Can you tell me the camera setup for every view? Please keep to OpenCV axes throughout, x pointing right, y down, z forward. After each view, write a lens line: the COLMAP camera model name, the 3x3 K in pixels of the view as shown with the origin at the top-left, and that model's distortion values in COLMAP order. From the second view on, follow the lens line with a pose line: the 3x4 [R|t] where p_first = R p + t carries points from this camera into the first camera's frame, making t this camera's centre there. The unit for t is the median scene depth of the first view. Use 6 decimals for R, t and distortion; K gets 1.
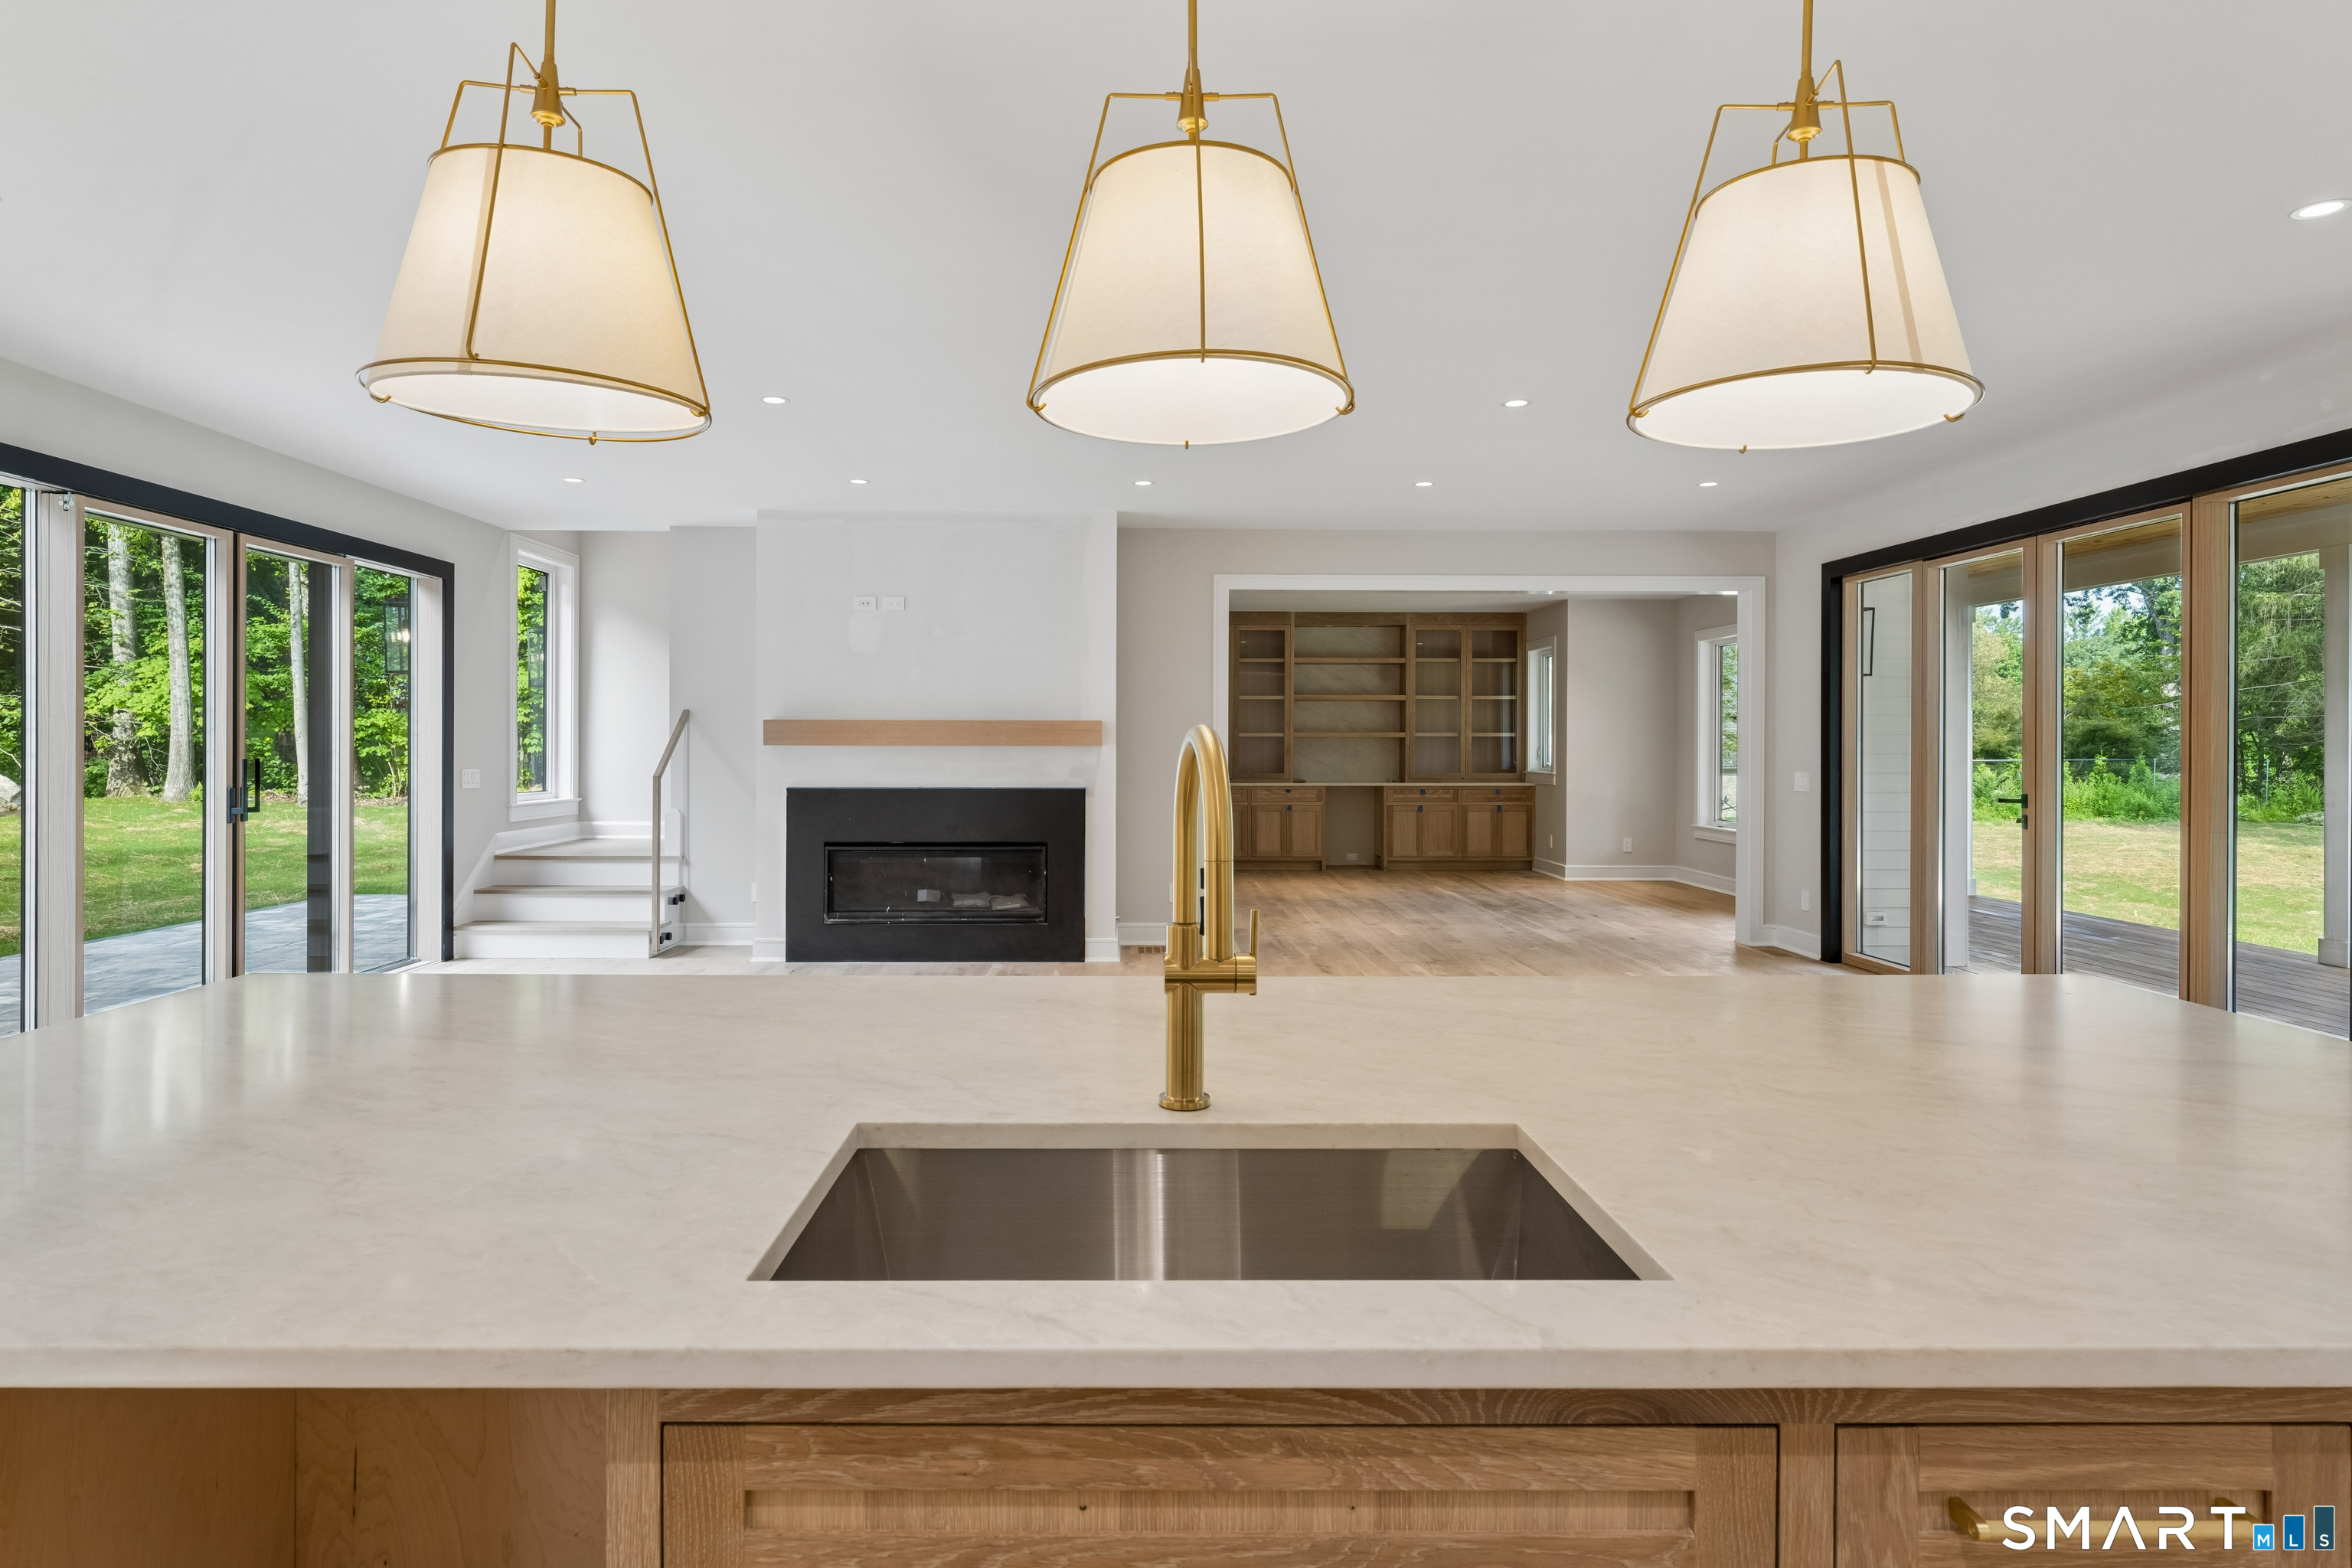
lens RADIAL K [[1276.1, 0, 1144.1], [0, 1276.1, 748.4], [0, 0, 1]] dist [0.003919, -0.003635]
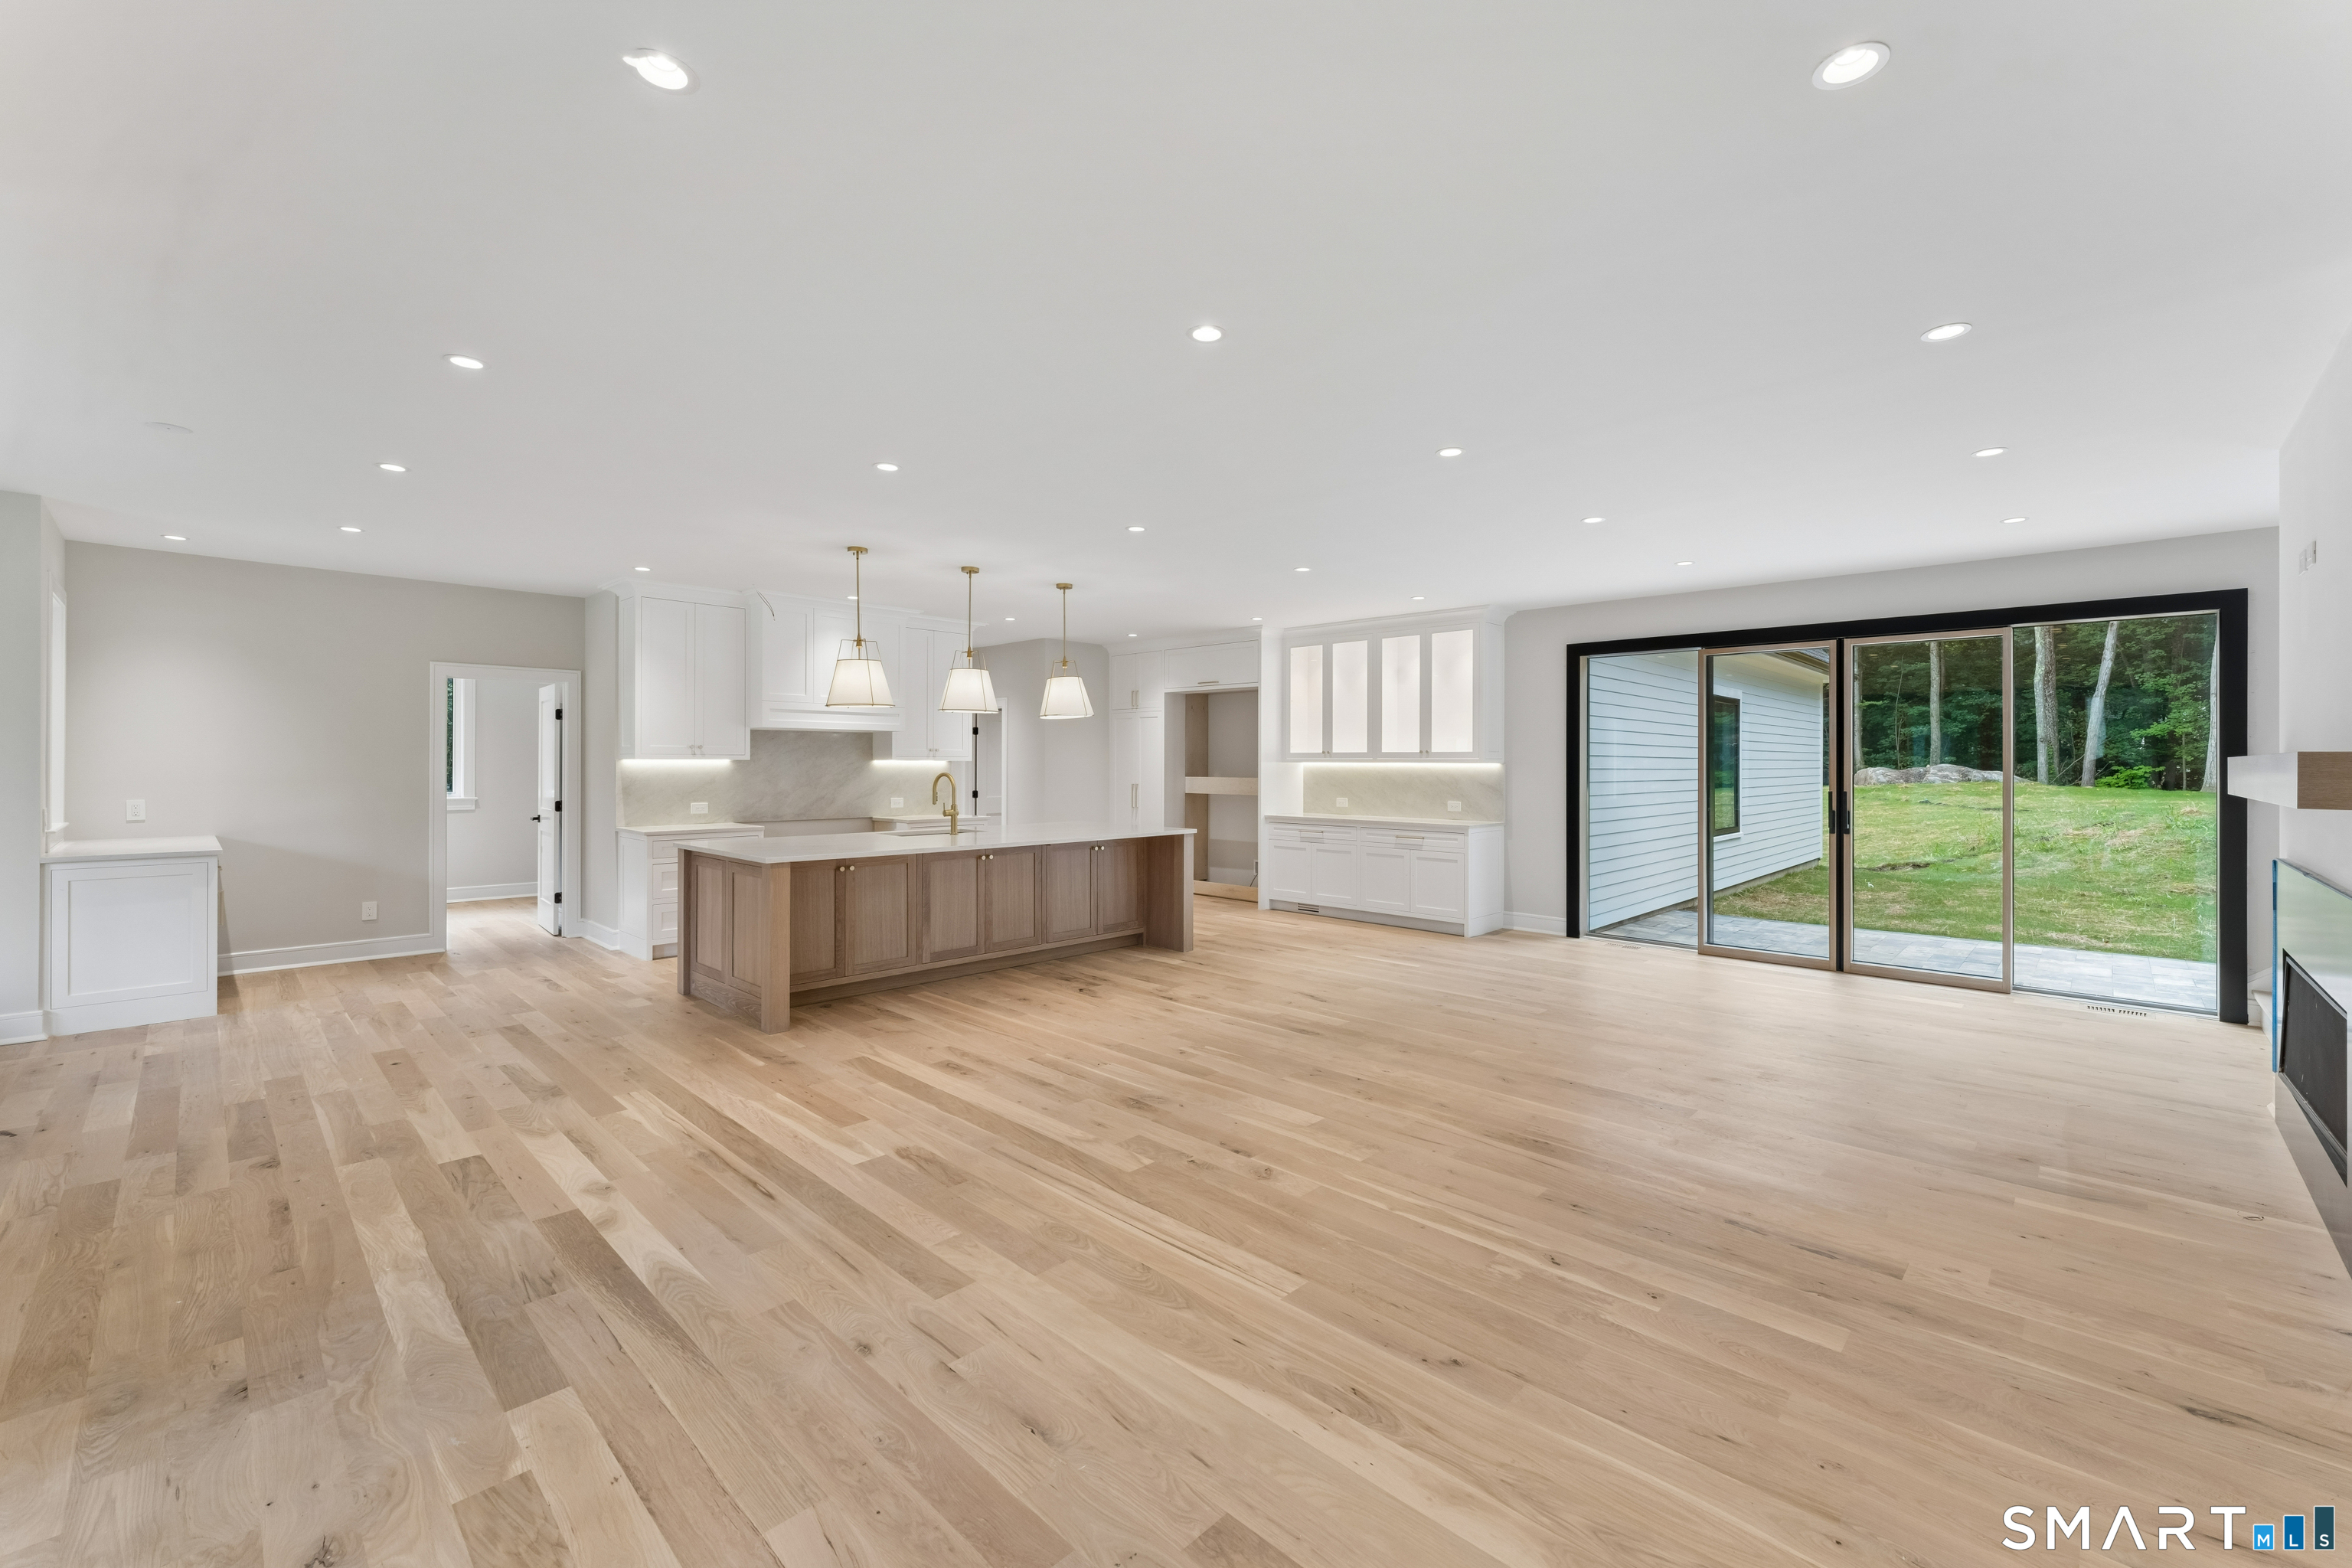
lens RADIAL K [[955.1, 0, 1201.2], [0, 955.1, 762.6], [0, 0, 1]] dist [-0.003256, -0.000235]
pose [[-0.689622, -0.004246, -0.724157, 0.456541], [-0.009304, 0.999952, 0.002997, -0.016649], [0.724110, 0.008804, -0.689628, 0.904776]]
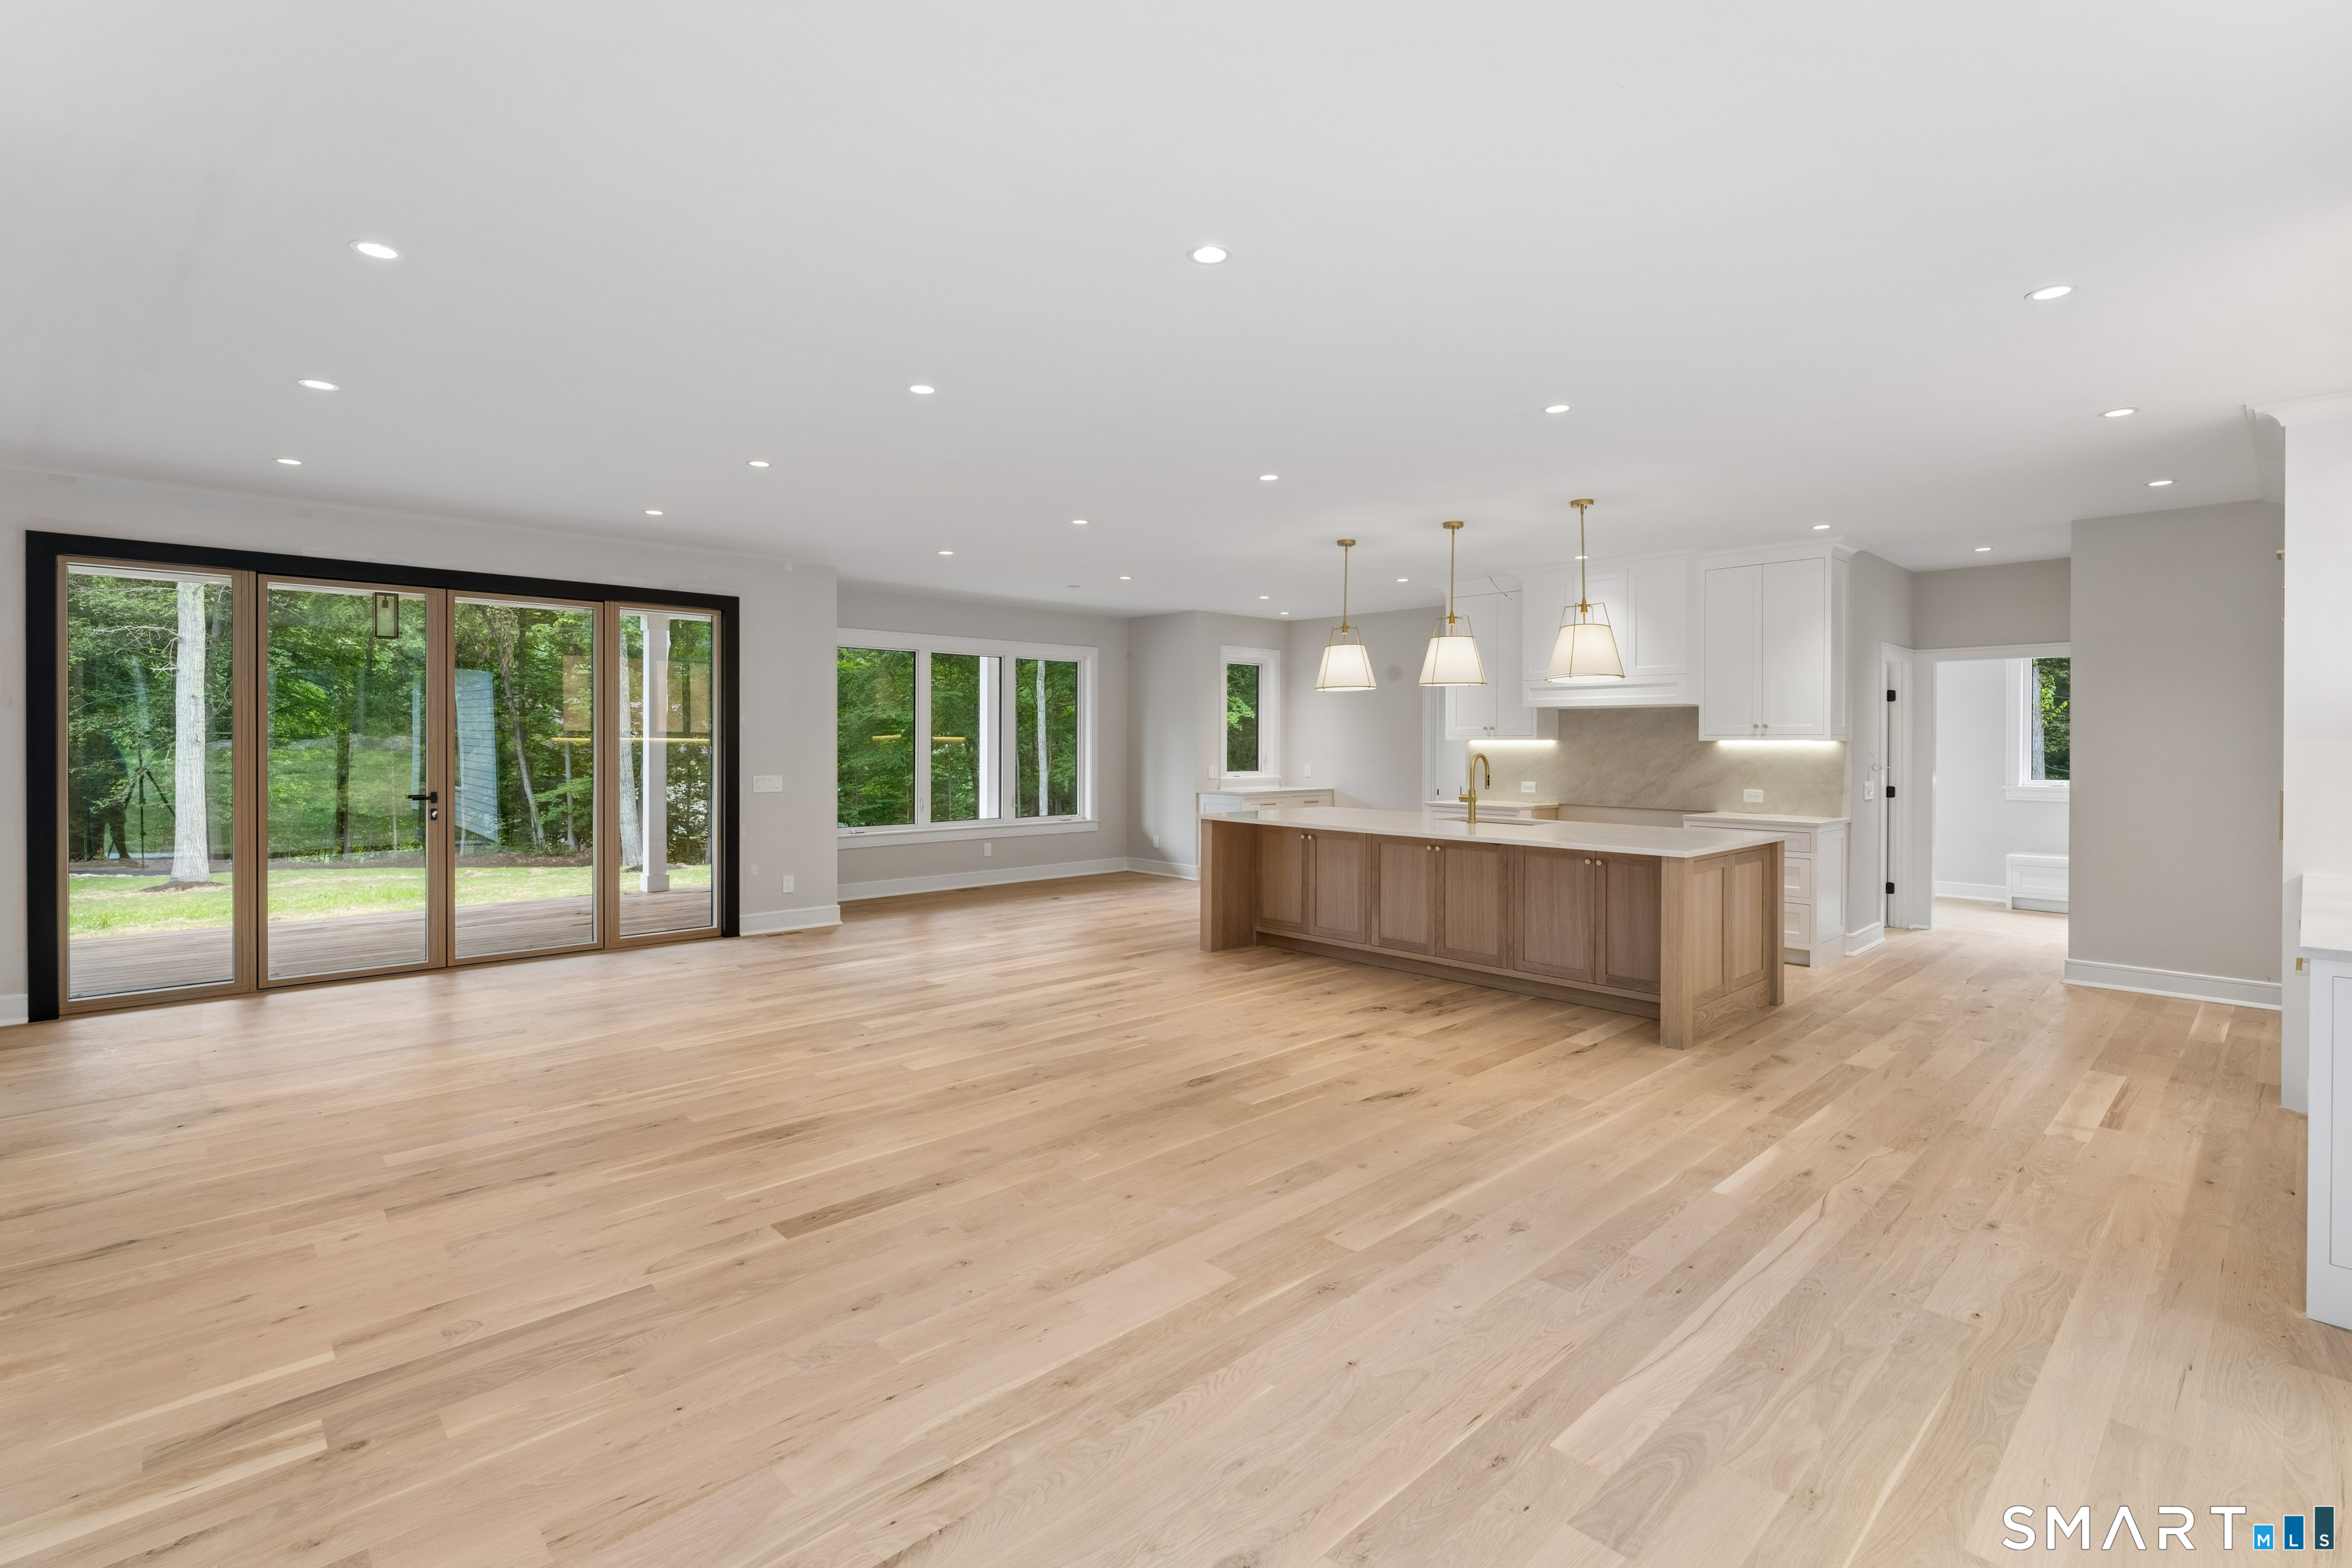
lens RADIAL K [[1099.9, 0, 1169.5], [0, 1099.9, 731.0], [0, 0, 1]] dist [-0.000791, -0.000367]
pose [[-0.677592, 0.002299, 0.735434, -0.456702], [-0.001493, 0.999989, -0.004502, -0.015477], [-0.735436, -0.004148, -0.677581, 0.917492]]
